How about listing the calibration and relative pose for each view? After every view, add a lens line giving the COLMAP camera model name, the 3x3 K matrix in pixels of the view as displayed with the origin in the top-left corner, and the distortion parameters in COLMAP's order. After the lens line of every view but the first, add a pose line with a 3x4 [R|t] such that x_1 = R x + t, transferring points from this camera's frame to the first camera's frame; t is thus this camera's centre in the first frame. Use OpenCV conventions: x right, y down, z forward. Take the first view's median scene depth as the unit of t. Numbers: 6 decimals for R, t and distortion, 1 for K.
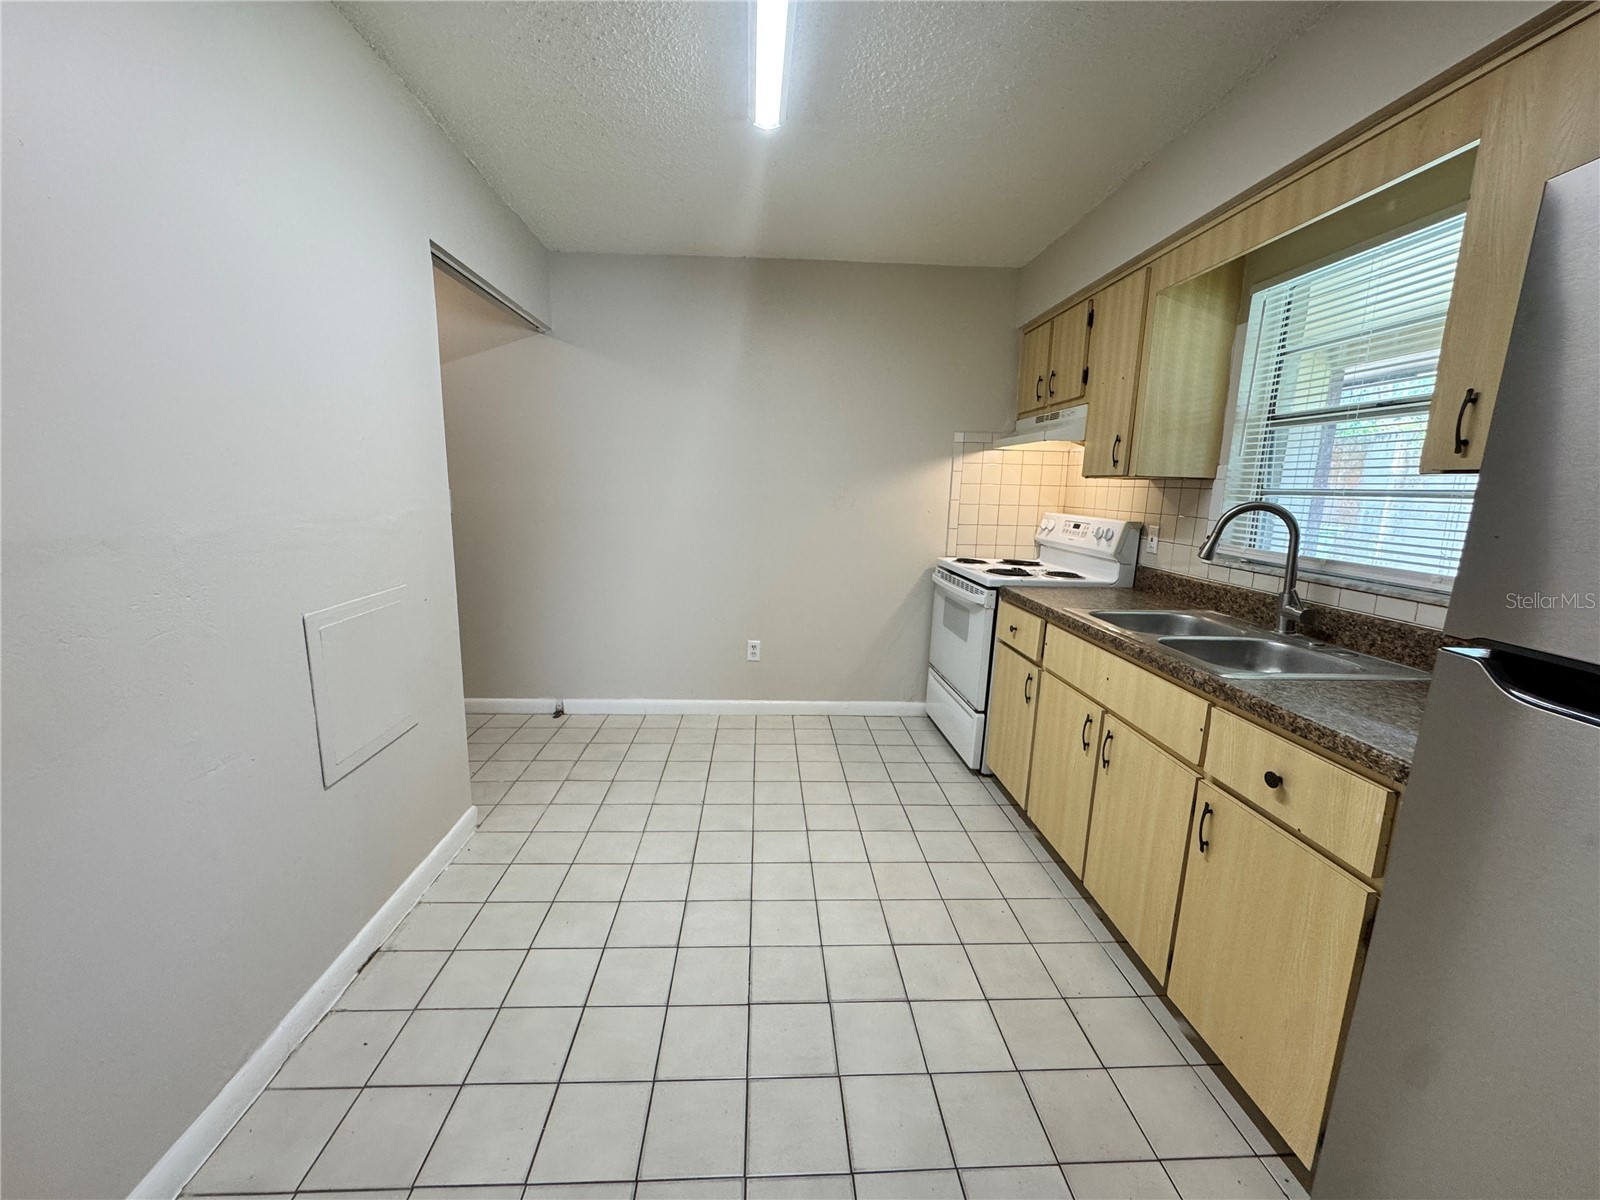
lens RADIAL K [[649.1, 0, 799.6], [0, 649.1, 601.2], [0, 0, 1]] dist [-0.002548, 0.000540]
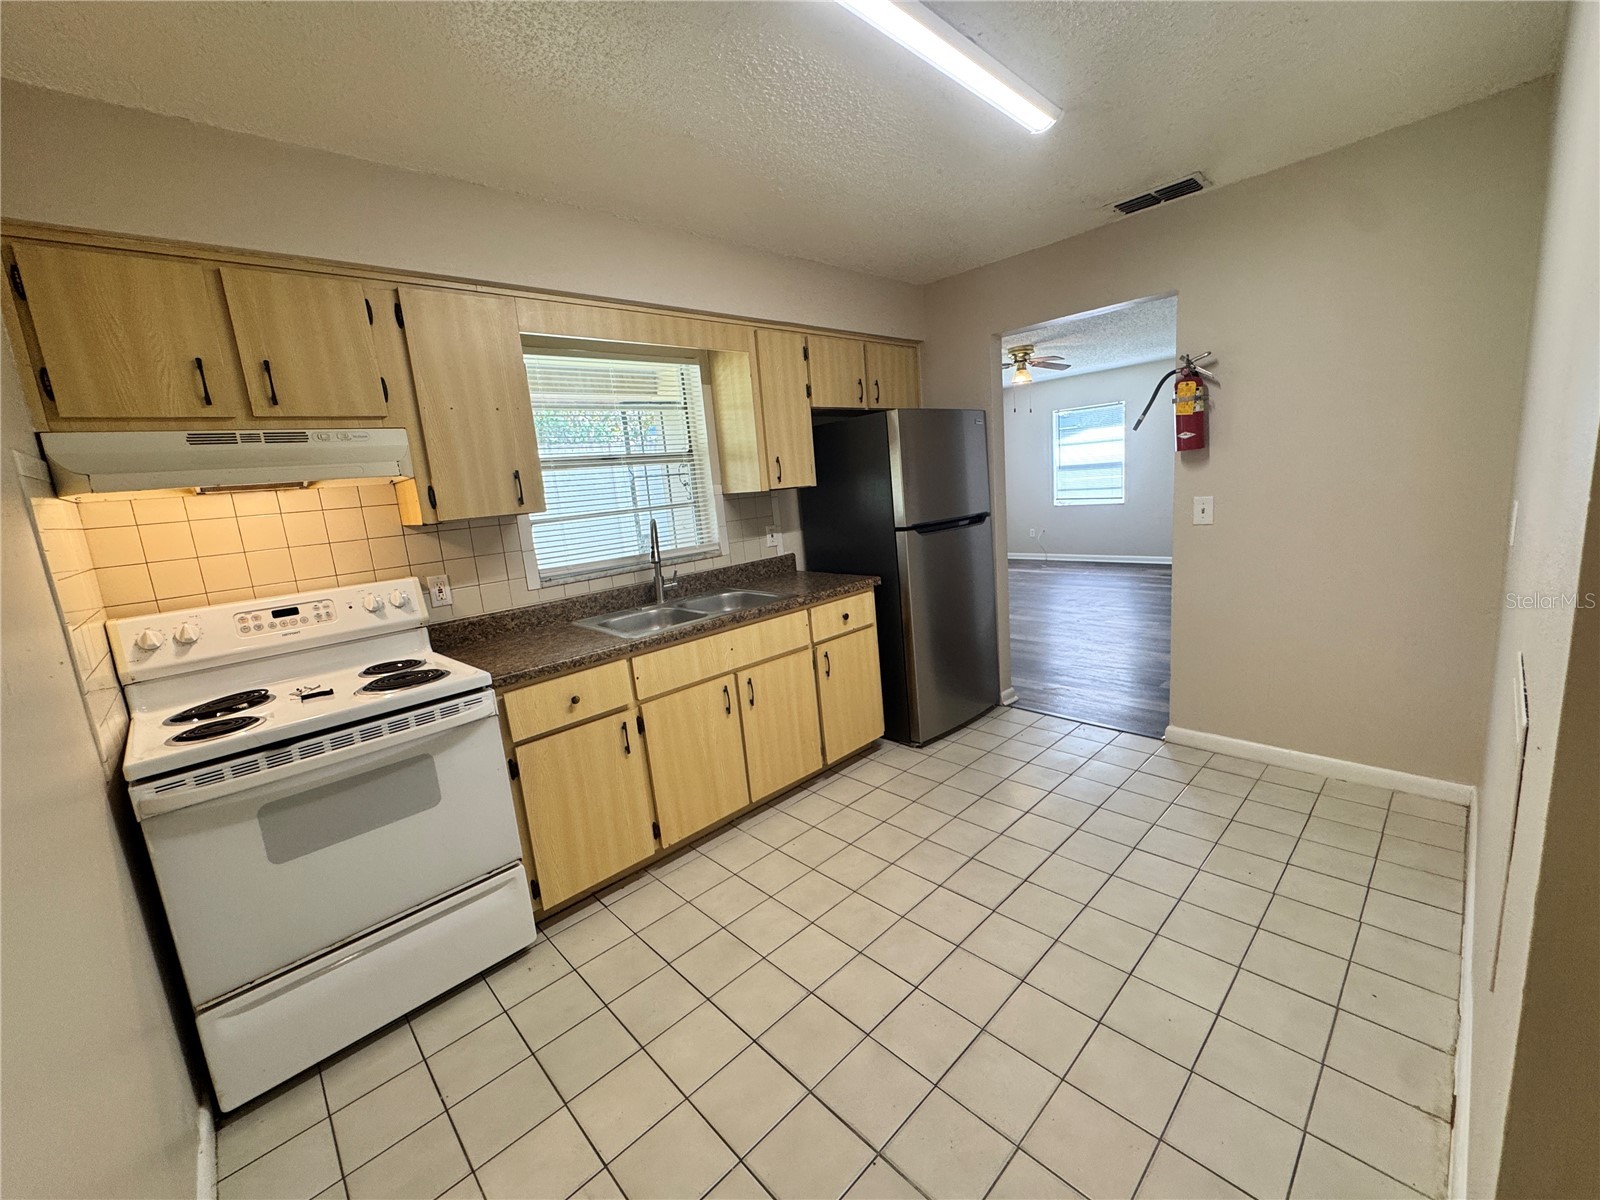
lens RADIAL K [[649.1, 0, 800.5], [0, 649.1, 596.7], [0, 0, 1]] dist [-0.002548, 0.000540]
pose [[-0.652412, -0.107180, 0.750247, -0.553996], [0.201617, 0.929729, 0.308146, -0.331931], [-0.730554, 0.352301, -0.584957, 1.484536]]
